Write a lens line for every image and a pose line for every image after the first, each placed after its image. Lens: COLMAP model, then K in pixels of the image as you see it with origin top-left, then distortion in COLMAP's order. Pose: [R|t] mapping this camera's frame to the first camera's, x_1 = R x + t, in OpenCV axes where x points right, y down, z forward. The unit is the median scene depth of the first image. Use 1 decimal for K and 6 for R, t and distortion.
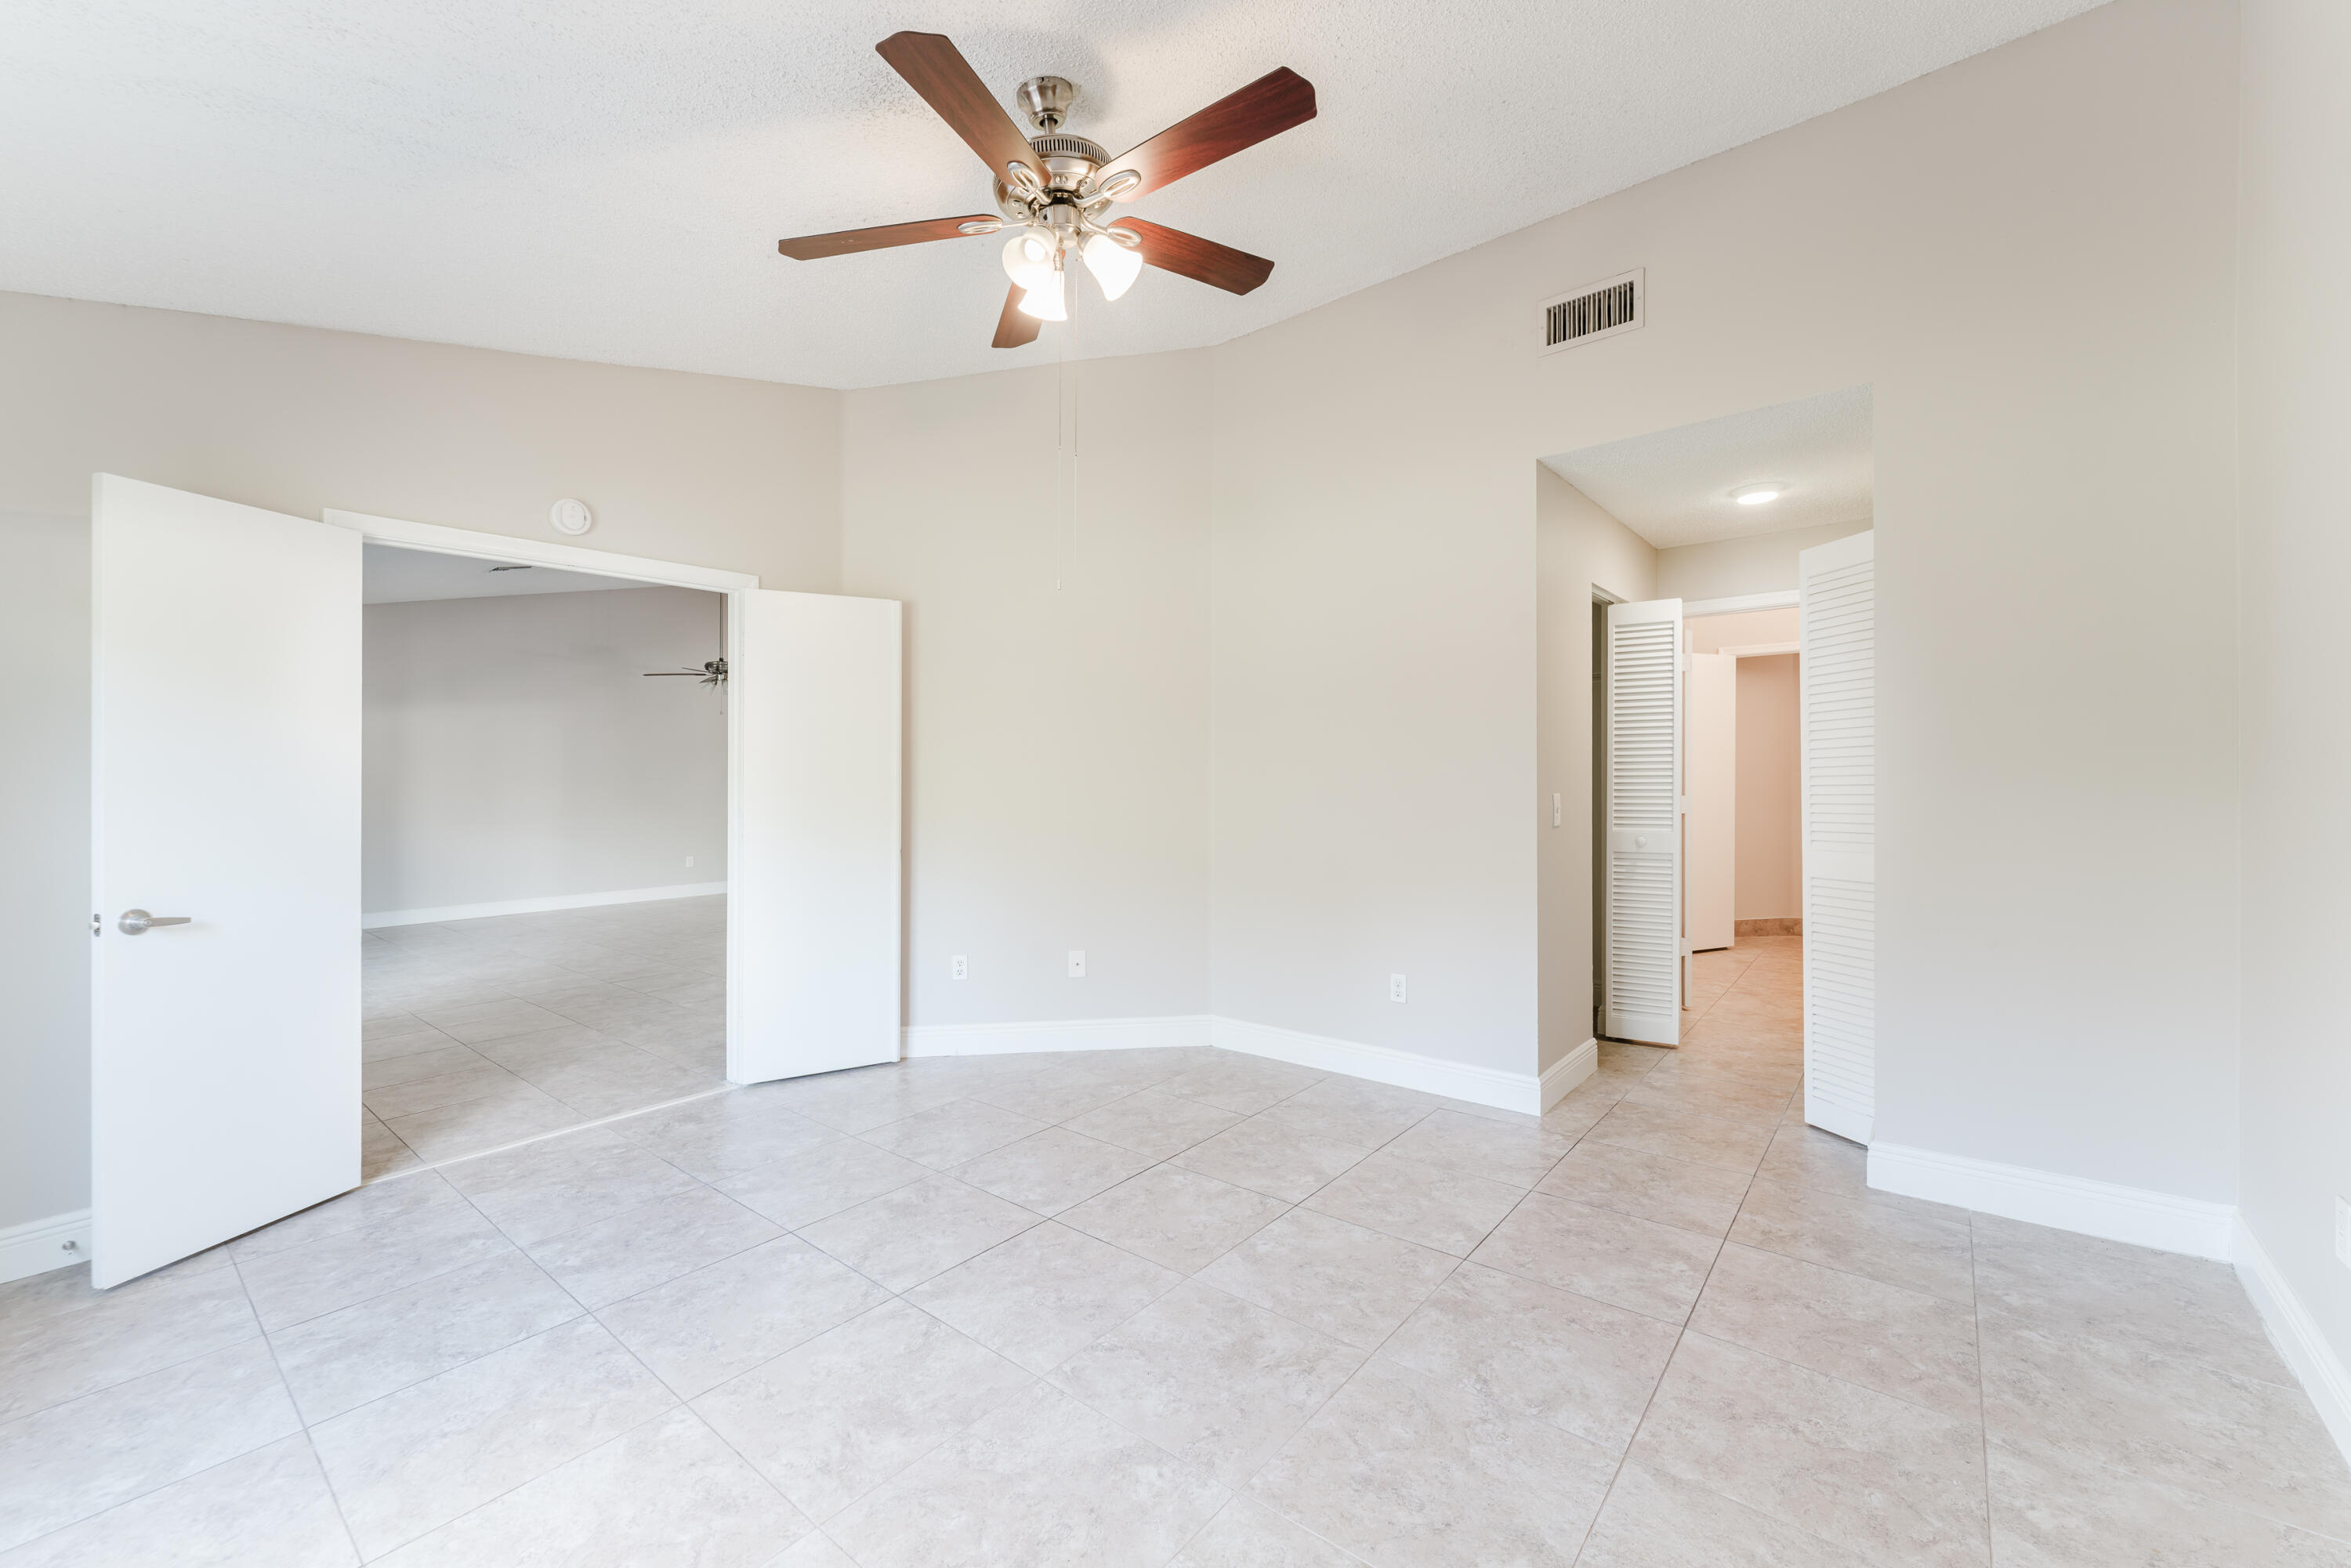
lens RADIAL K [[942.7, 0, 1145.0], [0, 942.7, 768.3], [0, 0, 1]] dist [0.001141, 0.000208]
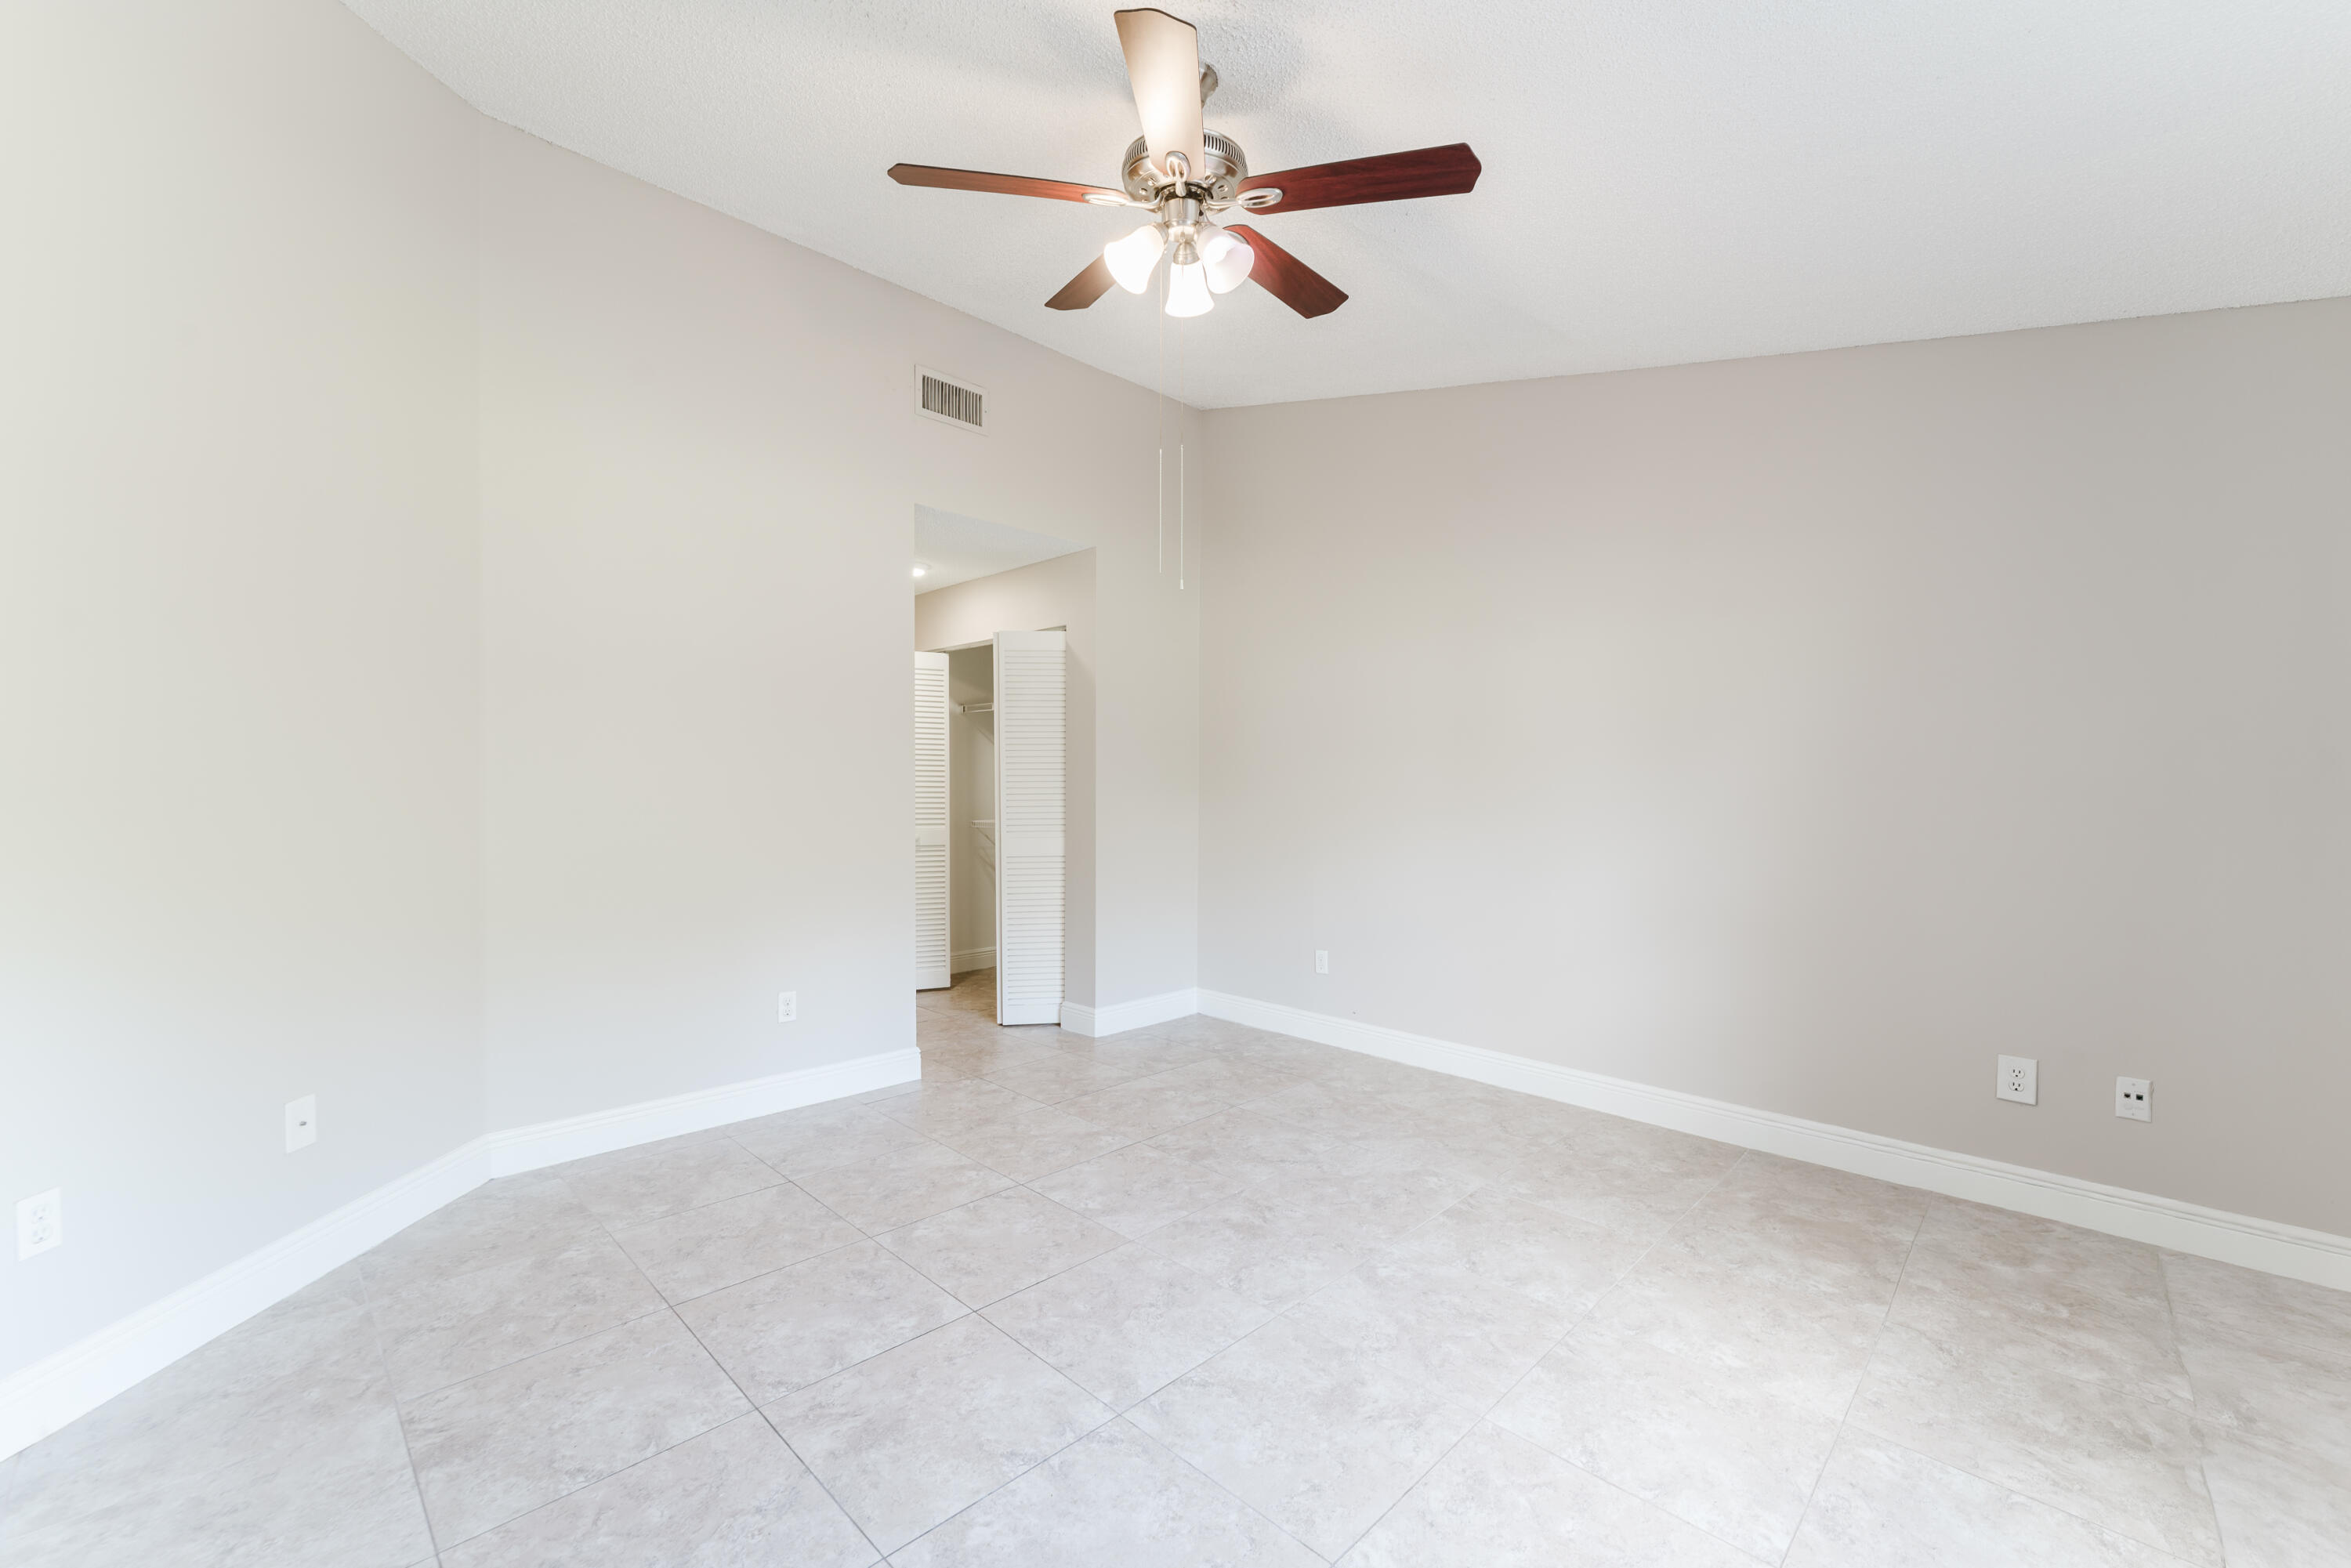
lens RADIAL K [[941.9, 0, 1175.1], [0, 941.9, 827.1], [0, 0, 1]] dist [0.001020, 0.000022]
pose [[0.077068, -0.025408, 0.996702, -0.840162], [-0.023269, 0.999357, 0.027275, 0.024093], [-0.996754, -0.025295, 0.076427, 0.719492]]
